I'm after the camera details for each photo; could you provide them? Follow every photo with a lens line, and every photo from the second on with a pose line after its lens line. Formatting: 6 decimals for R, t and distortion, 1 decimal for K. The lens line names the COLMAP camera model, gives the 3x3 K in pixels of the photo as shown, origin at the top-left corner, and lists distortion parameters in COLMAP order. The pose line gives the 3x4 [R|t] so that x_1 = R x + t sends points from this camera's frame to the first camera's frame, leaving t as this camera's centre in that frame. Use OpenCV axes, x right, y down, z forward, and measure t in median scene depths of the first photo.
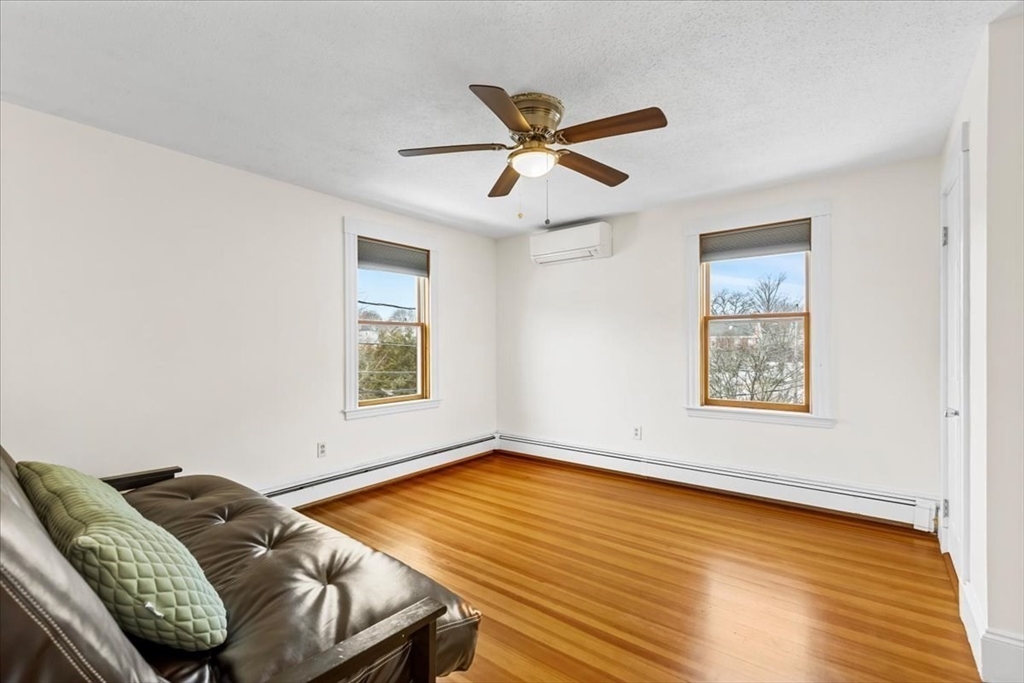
lens RADIAL K [[456.6, 0, 507.0], [0, 456.6, 343.3], [0, 0, 1]] dist [0.003689, -0.000224]
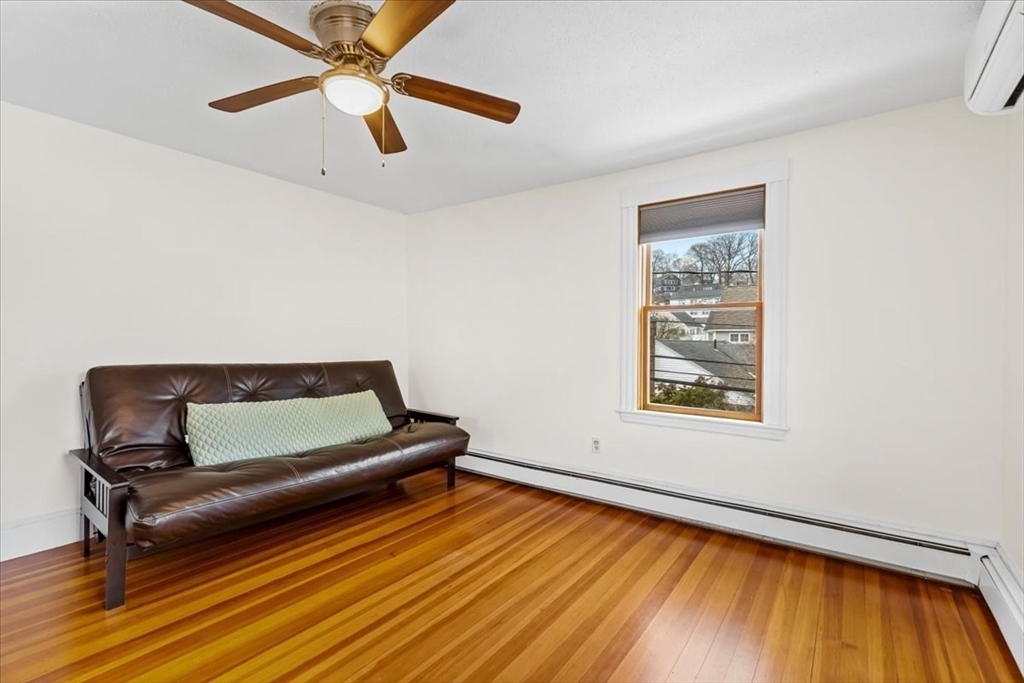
lens RADIAL K [[456.6, 0, 531.7], [0, 456.6, 344.0], [0, 0, 1]] dist [0.003689, -0.000224]
pose [[0.055241, 0.016582, -0.998335, 0.516178], [-0.000993, 0.999863, 0.016552, 0.003716], [0.998473, 0.000077, 0.055250, 0.772569]]
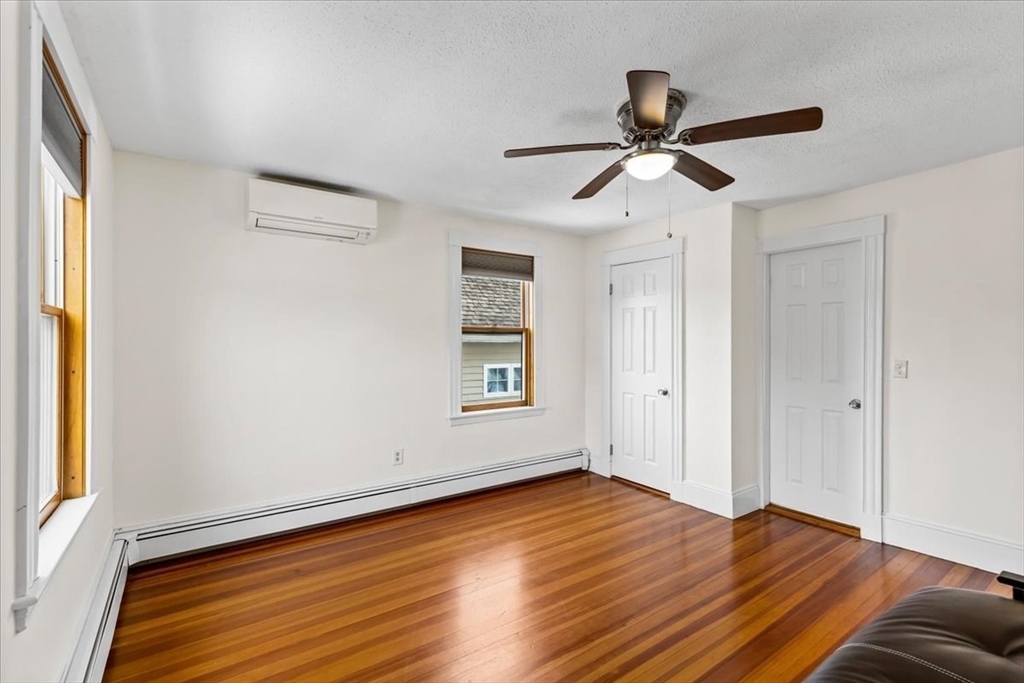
lens RADIAL K [[464.4, 0, 514.4], [0, 464.4, 339.8], [0, 0, 1]] dist [0.002090, -0.000501]
pose [[0.270986, 0.010463, 0.962526, -0.572070], [-0.005424, 0.999942, -0.009343, -0.021078], [-0.962568, -0.002689, 0.271027, 0.629181]]
